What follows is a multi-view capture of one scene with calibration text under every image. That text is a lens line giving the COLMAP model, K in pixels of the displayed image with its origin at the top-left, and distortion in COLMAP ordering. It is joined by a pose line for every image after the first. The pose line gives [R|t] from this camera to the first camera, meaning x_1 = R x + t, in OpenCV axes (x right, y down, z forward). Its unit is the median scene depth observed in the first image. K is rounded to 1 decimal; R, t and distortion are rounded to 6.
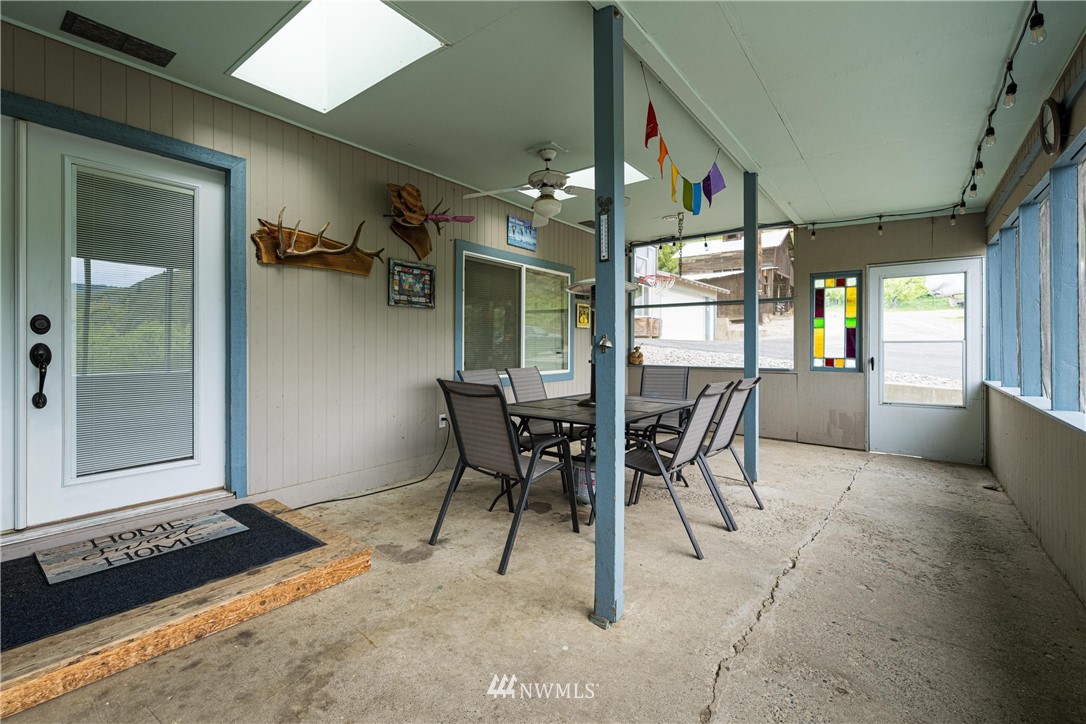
lens RADIAL K [[476.6, 0, 529.8], [0, 476.6, 342.7], [0, 0, 1]] dist [-0.005720, -0.000064]
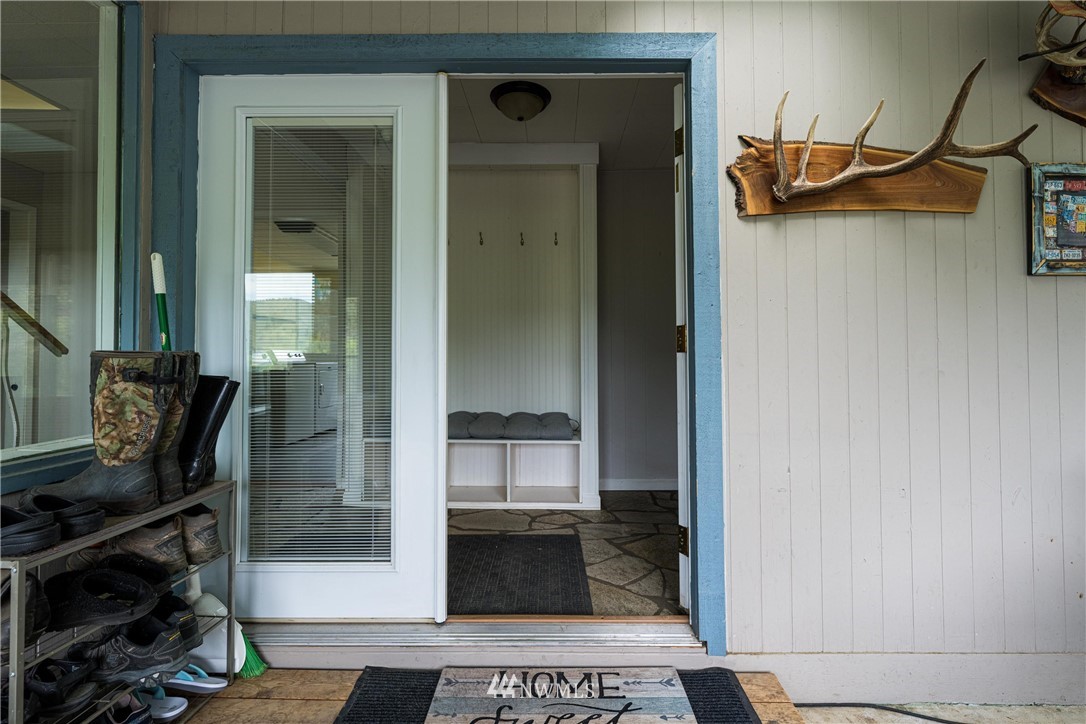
lens RADIAL K [[491.6, 0, 551.9], [0, 491.6, 352.6], [0, 0, 1]] dist [0.000665, -0.001645]
pose [[0.611047, -0.017844, -0.791393, -0.245826], [0.008640, 0.999837, -0.015874, -0.007349], [0.791547, 0.002862, 0.611101, 0.459406]]
